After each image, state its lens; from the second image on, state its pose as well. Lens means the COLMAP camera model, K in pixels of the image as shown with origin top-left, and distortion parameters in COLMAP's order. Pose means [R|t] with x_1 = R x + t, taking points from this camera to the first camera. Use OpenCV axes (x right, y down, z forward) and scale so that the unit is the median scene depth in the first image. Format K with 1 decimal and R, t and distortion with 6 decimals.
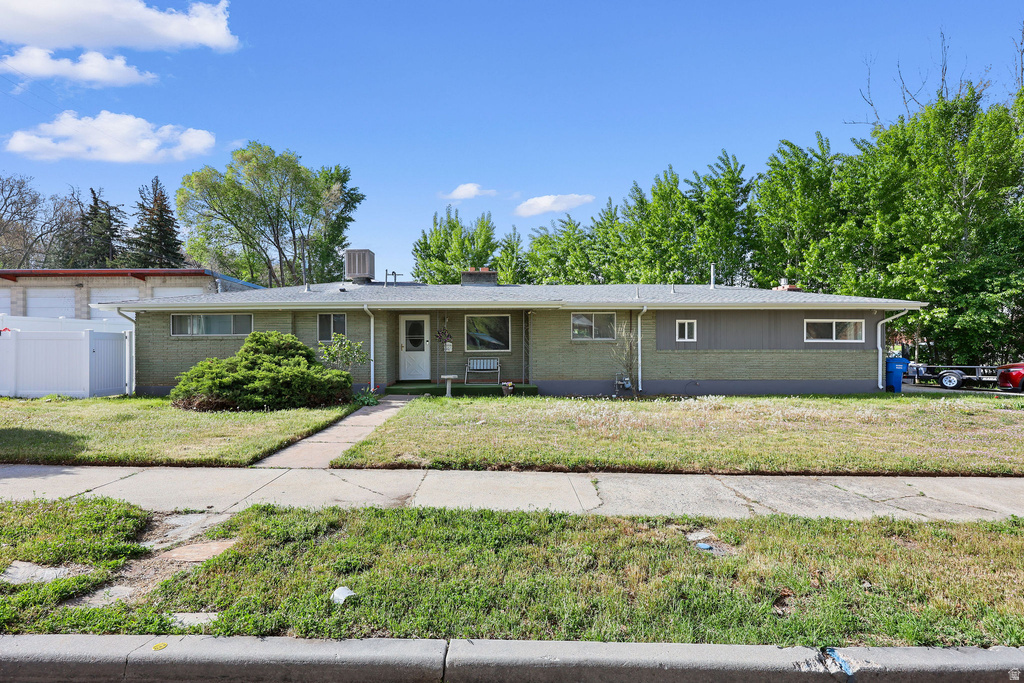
lens RADIAL K [[507.0, 0, 509.3], [0, 507.0, 341.2], [0, 0, 1]] dist [0.001108, 0.000027]
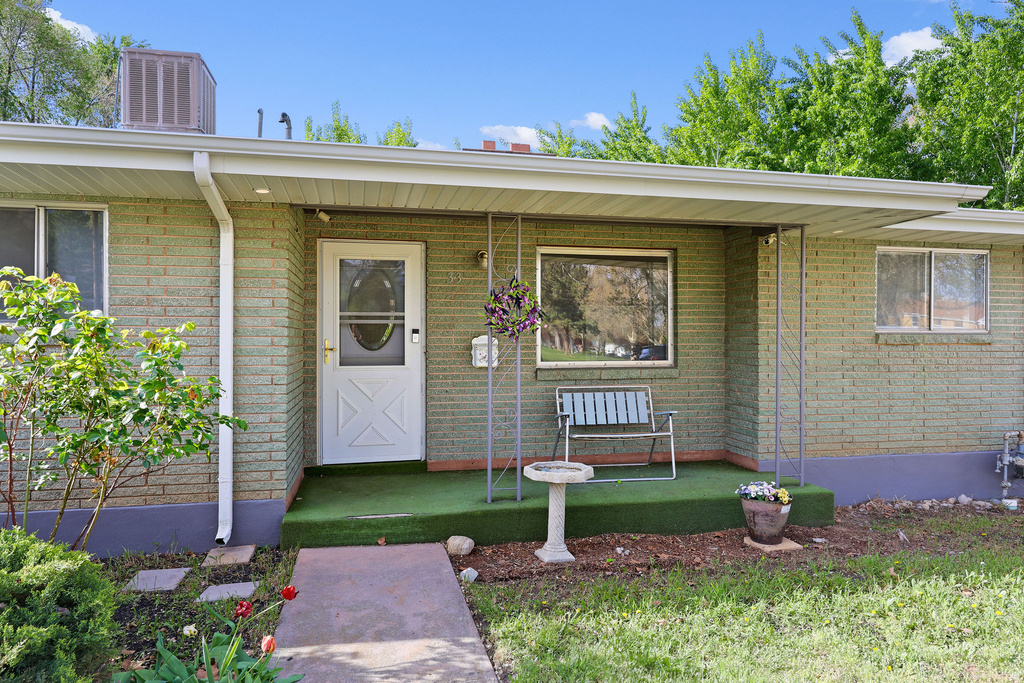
lens RADIAL K [[660.3, 0, 513.9], [0, 660.3, 342.6], [0, 0, 1]] dist [-0.009339, -0.001891]
pose [[0.979959, 0.005946, 0.199111, -0.181797], [-0.006177, 0.999981, 0.000537, 0.006029], [-0.199104, -0.001756, 0.979977, 0.609535]]
